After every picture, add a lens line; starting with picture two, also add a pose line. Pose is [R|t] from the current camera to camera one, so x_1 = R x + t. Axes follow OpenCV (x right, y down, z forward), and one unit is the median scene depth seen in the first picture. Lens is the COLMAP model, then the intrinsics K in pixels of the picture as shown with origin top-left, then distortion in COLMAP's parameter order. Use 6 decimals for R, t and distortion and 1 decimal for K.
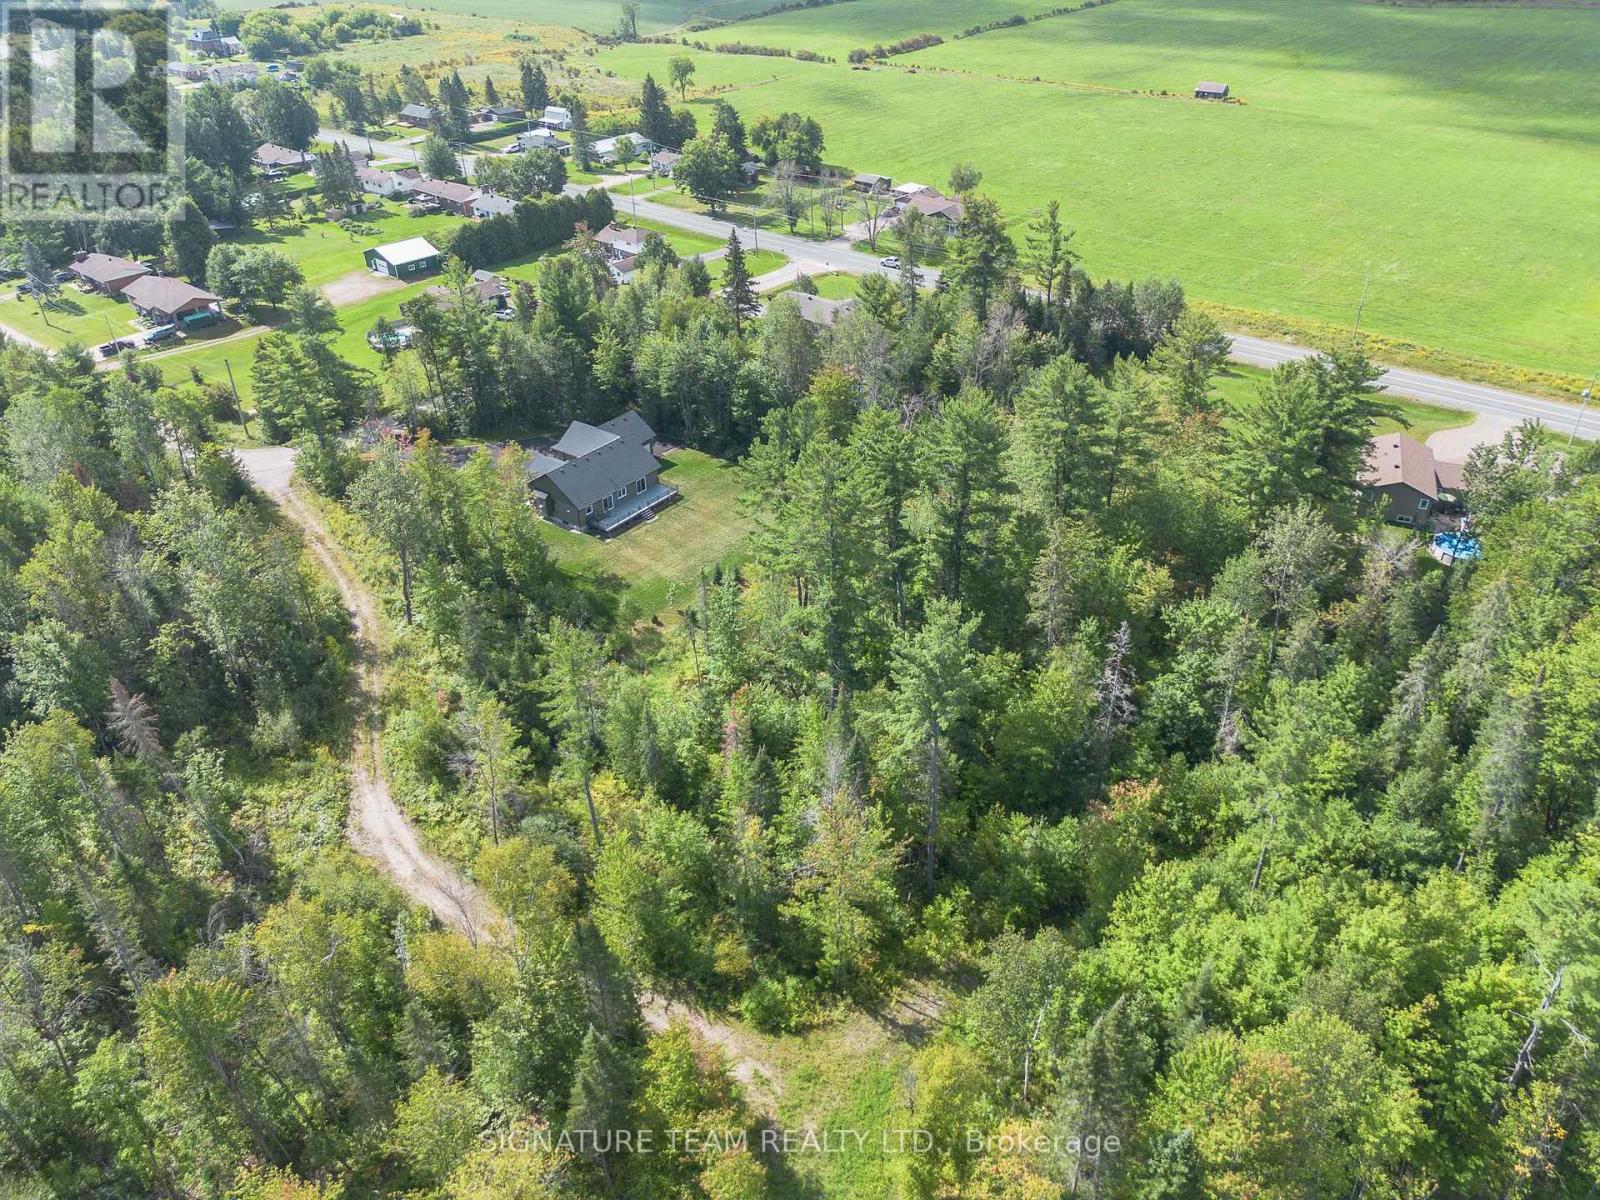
lens RADIAL K [[1122.8, 0, 810.2], [0, 1122.8, 589.3], [0, 0, 1]] dist [0.065288, -0.060931]
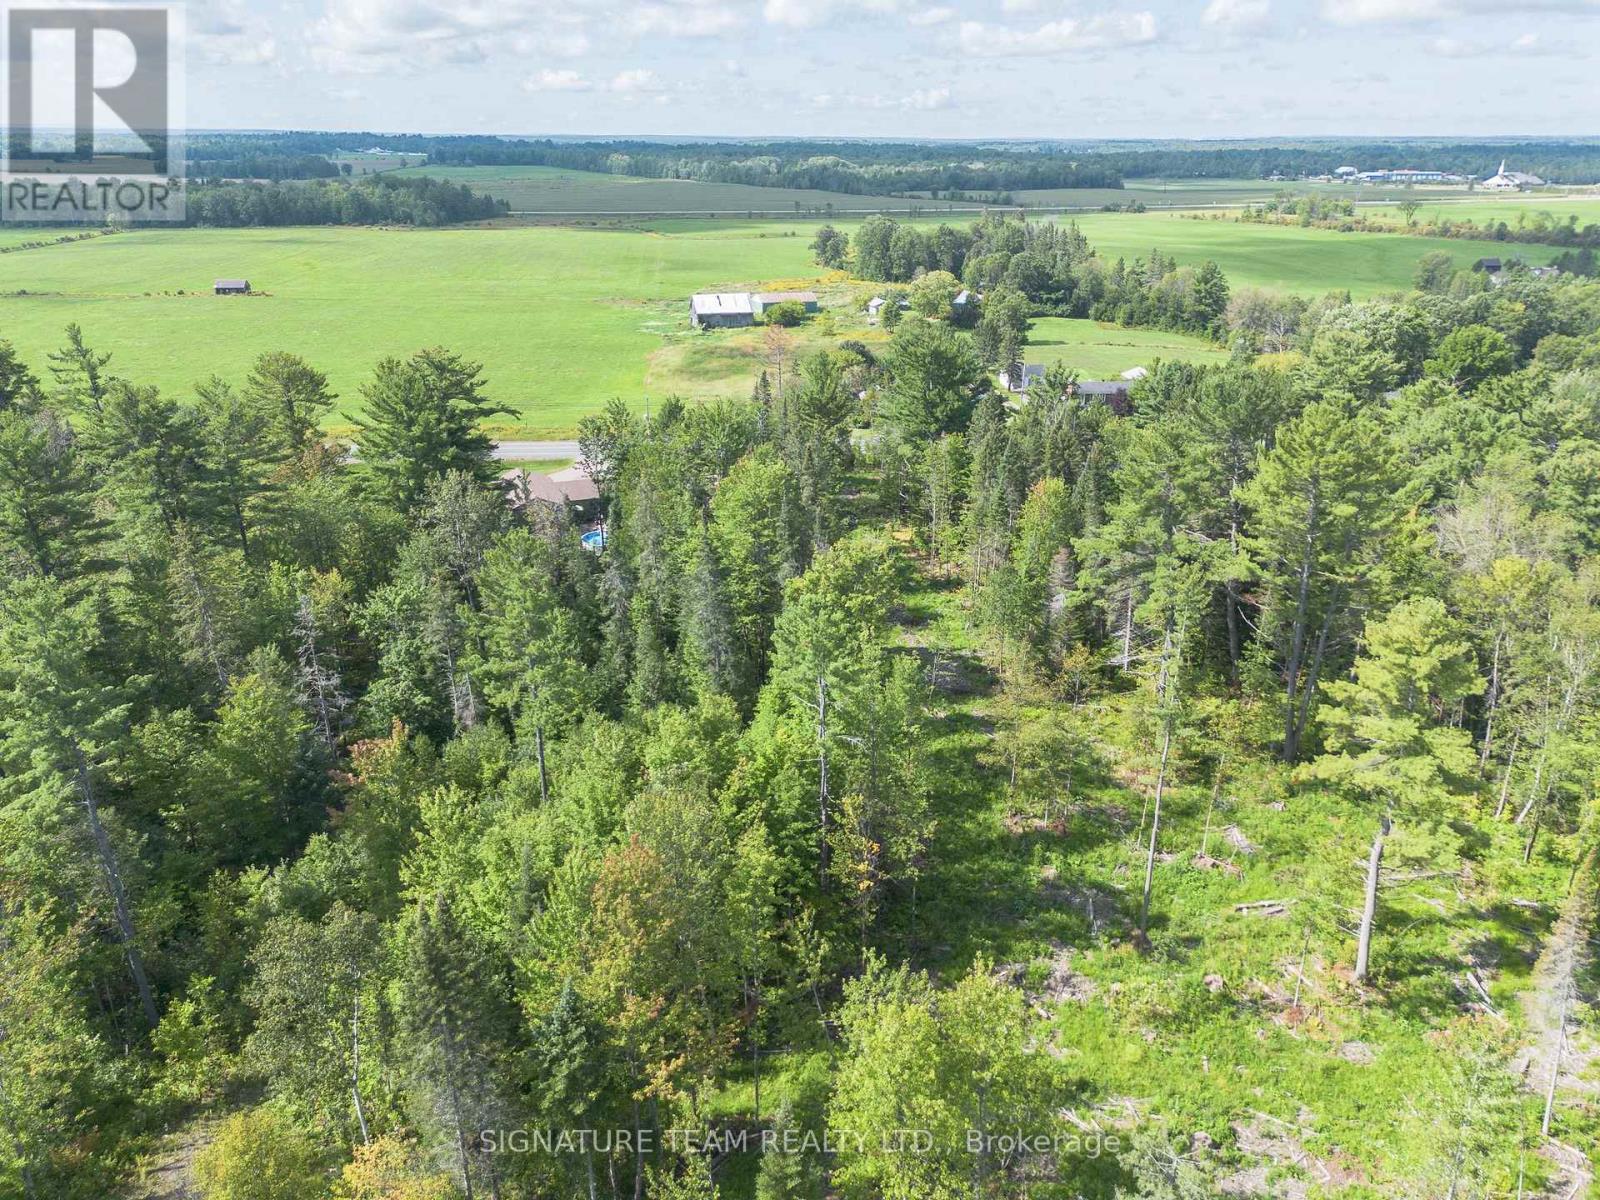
lens RADIAL K [[1122.8, 0, 795.6], [0, 1122.8, 591.8], [0, 0, 1]] dist [0.065288, -0.060931]
pose [[0.721595, -0.246312, 0.647017, -0.000588], [0.371692, 0.926290, -0.061907, 0.183754], [-0.584077, 0.285163, 0.759958, 0.125538]]
